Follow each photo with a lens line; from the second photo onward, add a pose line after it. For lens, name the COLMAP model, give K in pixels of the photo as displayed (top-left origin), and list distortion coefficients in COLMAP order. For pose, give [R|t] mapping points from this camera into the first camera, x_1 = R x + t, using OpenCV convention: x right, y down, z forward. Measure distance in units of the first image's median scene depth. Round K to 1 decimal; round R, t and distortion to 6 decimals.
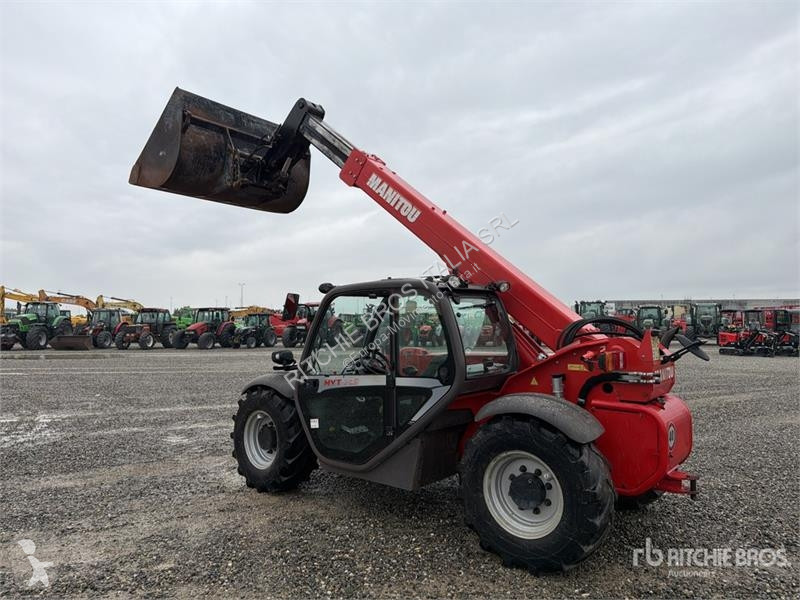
lens RADIAL K [[565.2, 0, 400.1], [0, 565.2, 303.3], [0, 0, 1]] dist [0.051833, -0.054621]
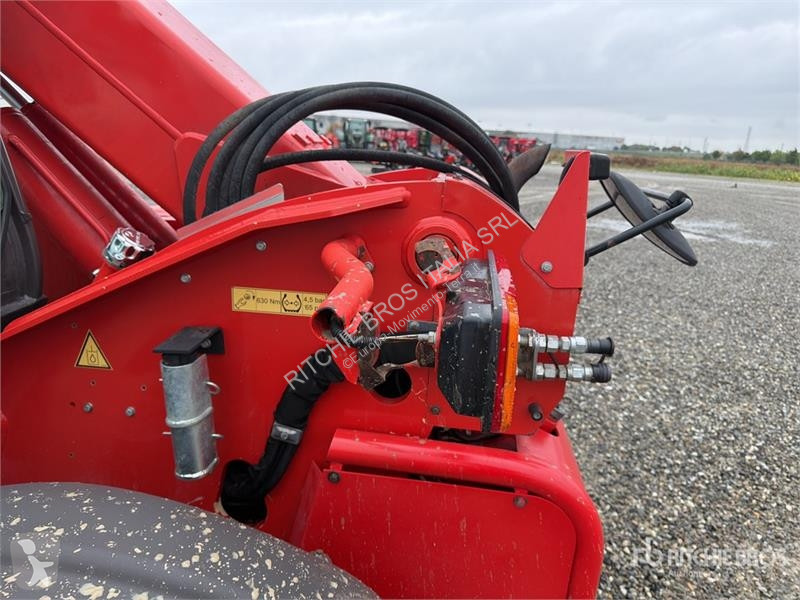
lens RADIAL K [[565.2, 0, 405.3], [0, 565.2, 301.4], [0, 0, 1]] dist [0.051833, -0.054621]
pose [[0.828535, -0.106130, 0.549788, 0.224891], [-0.073876, 0.952571, 0.295214, 0.037450], [-0.555043, -0.285211, 0.781398, 0.774964]]
